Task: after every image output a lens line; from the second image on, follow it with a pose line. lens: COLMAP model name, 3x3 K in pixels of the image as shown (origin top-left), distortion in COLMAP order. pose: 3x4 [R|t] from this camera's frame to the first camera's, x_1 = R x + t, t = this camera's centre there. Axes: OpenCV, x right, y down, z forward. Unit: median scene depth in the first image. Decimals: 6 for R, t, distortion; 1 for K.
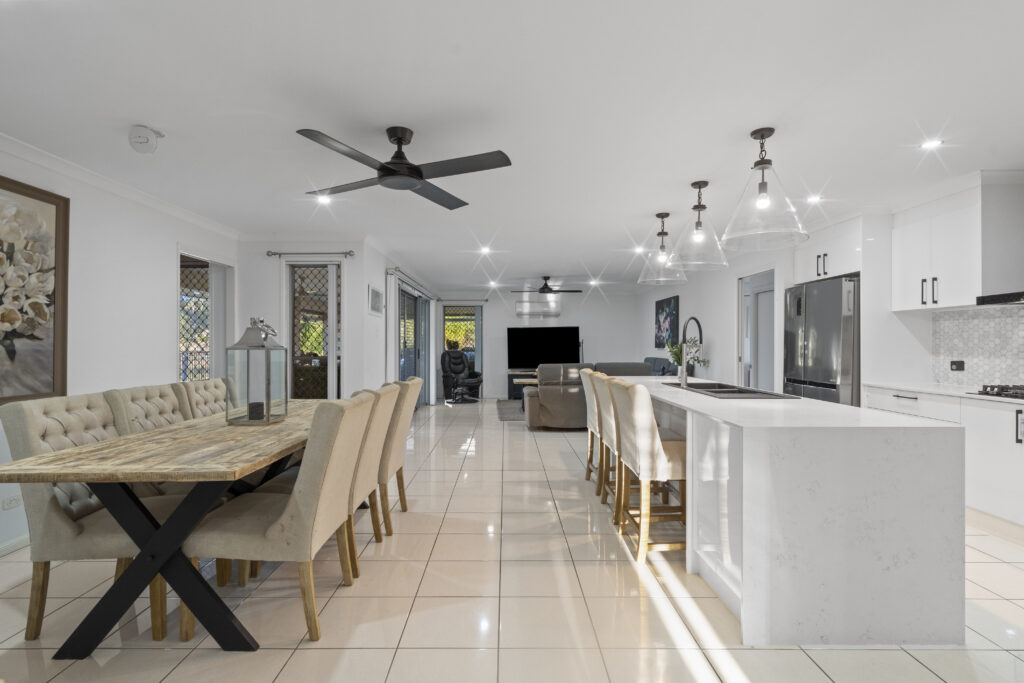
lens RADIAL K [[497.8, 0, 506.3], [0, 497.8, 344.9], [0, 0, 1]] dist [-0.001213, -0.000425]
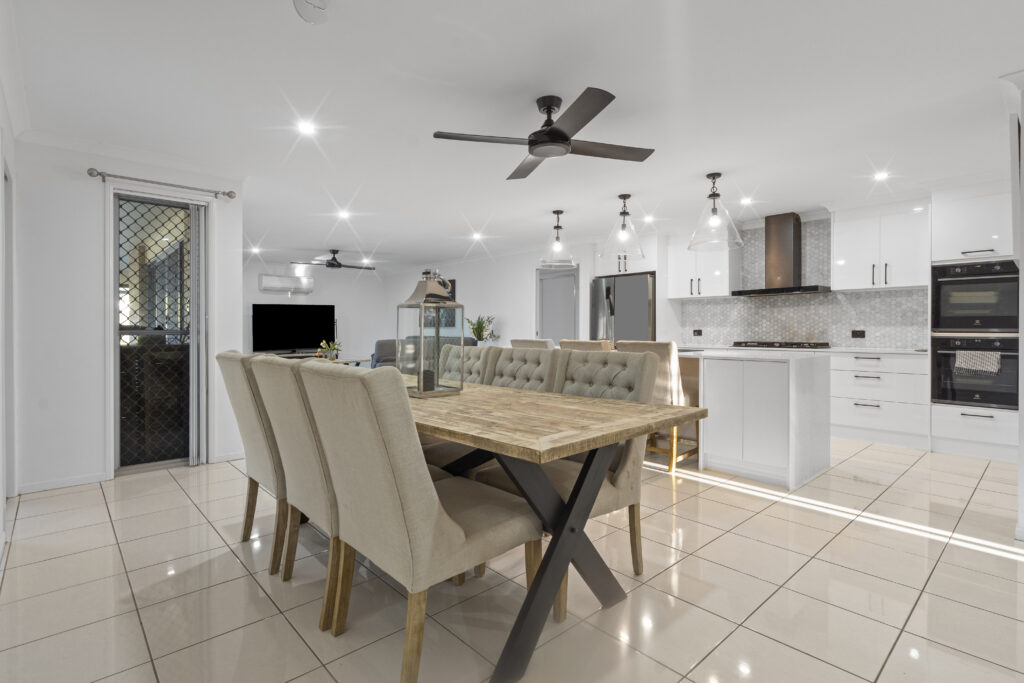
lens RADIAL K [[497.8, 0, 504.0], [0, 497.8, 333.9], [0, 0, 1]] dist [-0.001213, -0.000425]
pose [[0.742321, -0.005813, 0.670019, -0.606193], [0.002092, 0.999978, 0.006358, 0.030258], [-0.670041, -0.003319, 0.742316, 0.181967]]
